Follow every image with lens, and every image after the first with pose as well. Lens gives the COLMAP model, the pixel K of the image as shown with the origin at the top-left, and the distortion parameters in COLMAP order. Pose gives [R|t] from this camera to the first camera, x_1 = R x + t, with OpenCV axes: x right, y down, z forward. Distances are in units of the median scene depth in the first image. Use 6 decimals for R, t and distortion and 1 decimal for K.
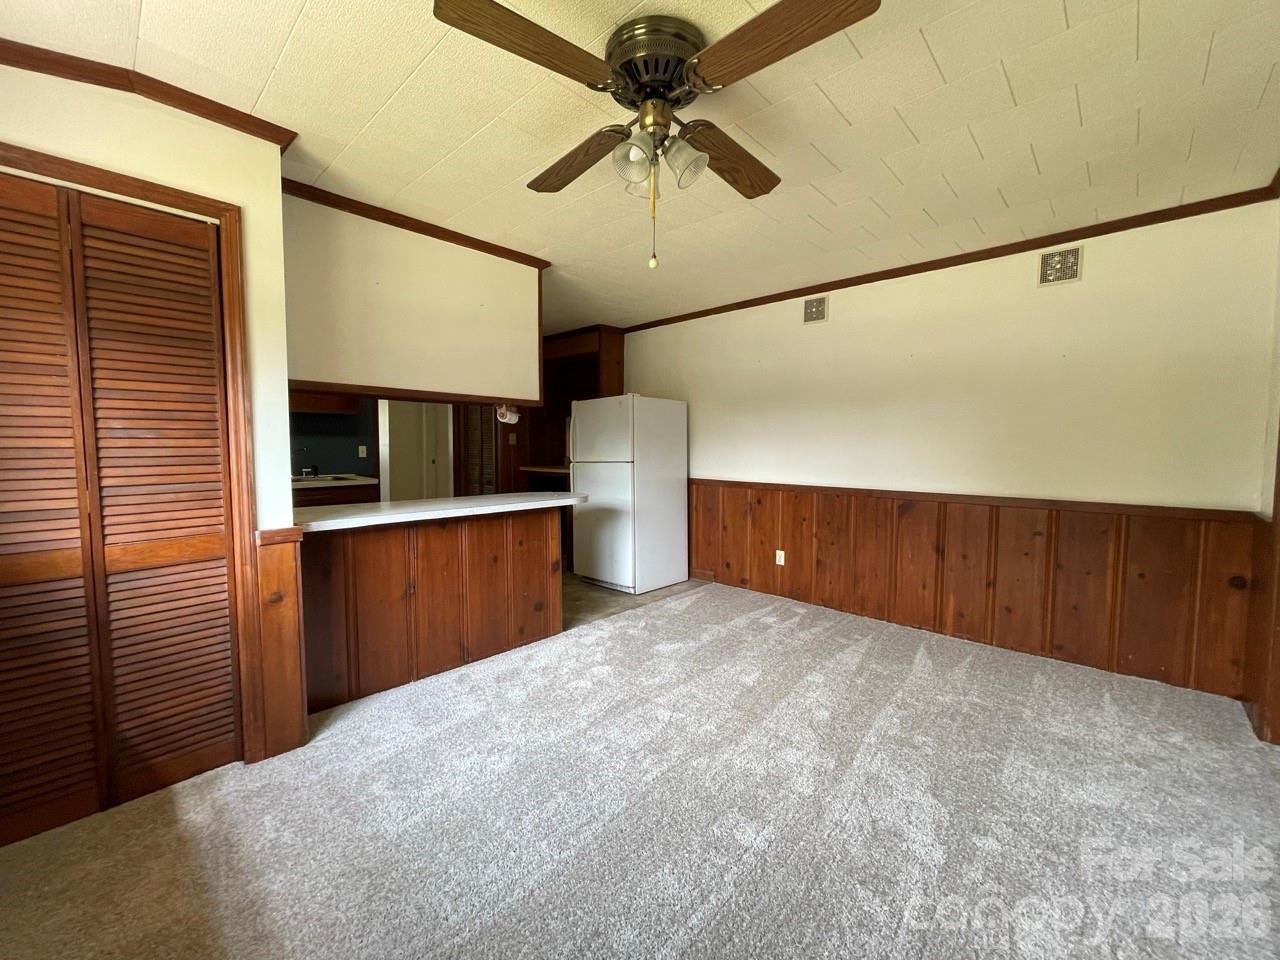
lens RADIAL K [[515.8, 0, 637.3], [0, 515.8, 476.9], [0, 0, 1]] dist [-0.000293, -0.000056]
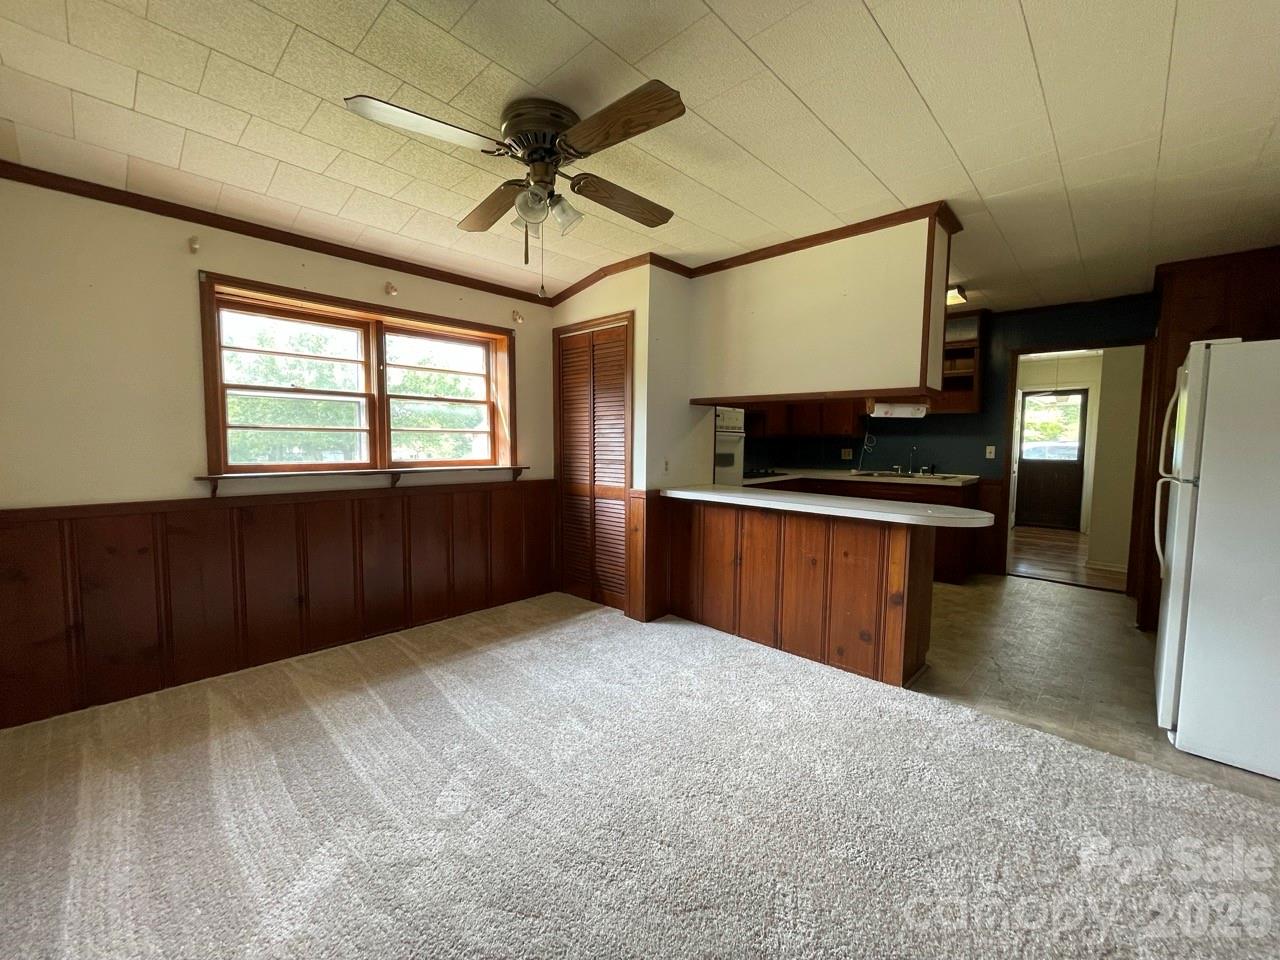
lens RADIAL K [[515.8, 0, 637.3], [0, 515.8, 476.9], [0, 0, 1]] dist [-0.000293, -0.000056]
pose [[-0.004504, 0.068763, -0.997623, 0.799205], [-0.073221, 0.994932, 0.068908, -0.047110], [0.997306, 0.073358, 0.000554, 0.776275]]
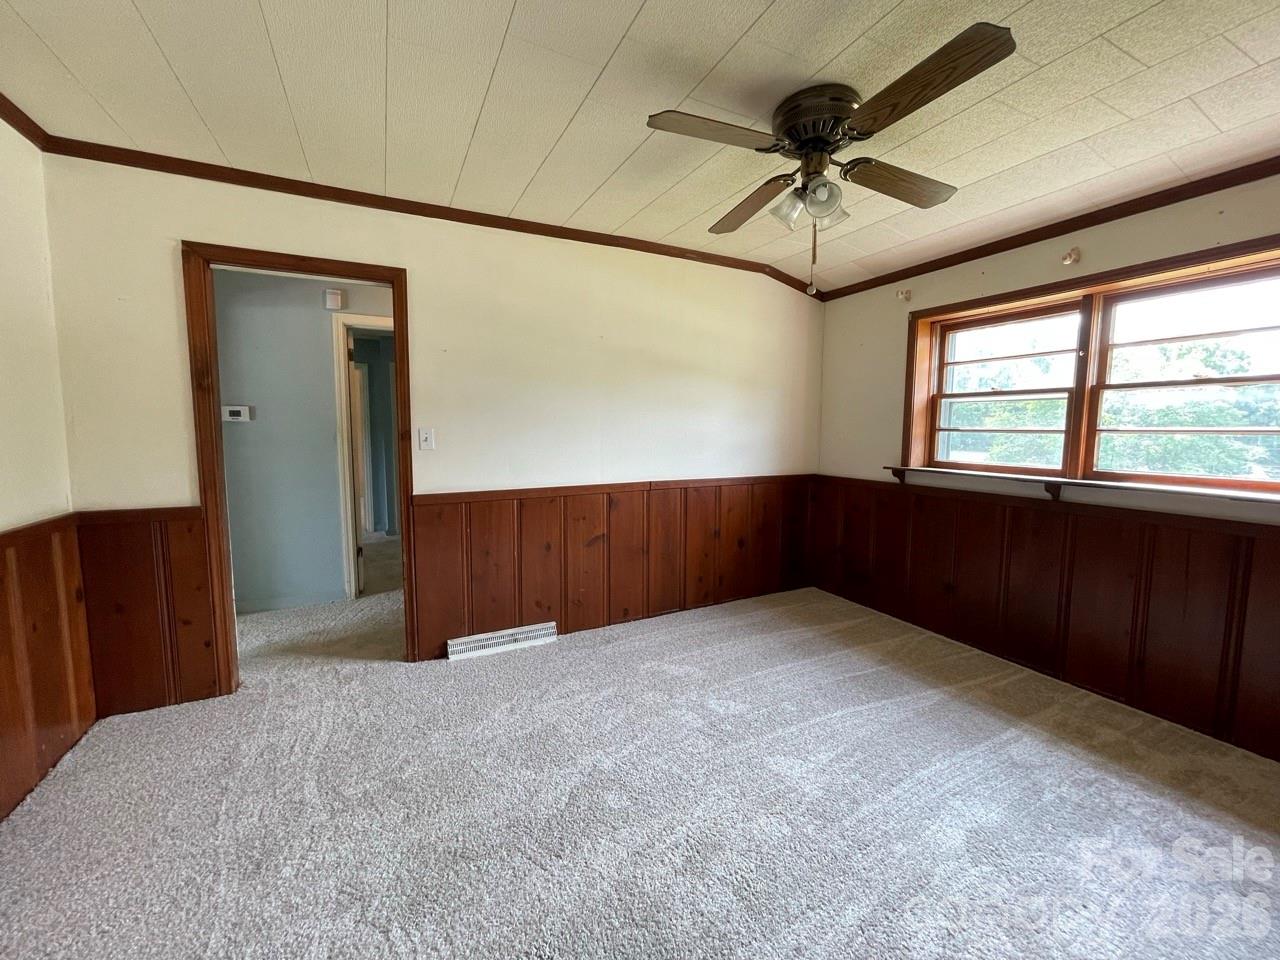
lens RADIAL K [[515.8, 0, 637.3], [0, 515.8, 476.9], [0, 0, 1]] dist [-0.000293, -0.000056]
pose [[-0.936304, -0.037216, 0.349212, -0.023520], [0.017613, 0.988141, 0.152534, -0.110130], [-0.350747, 0.148969, -0.924546, 1.424922]]
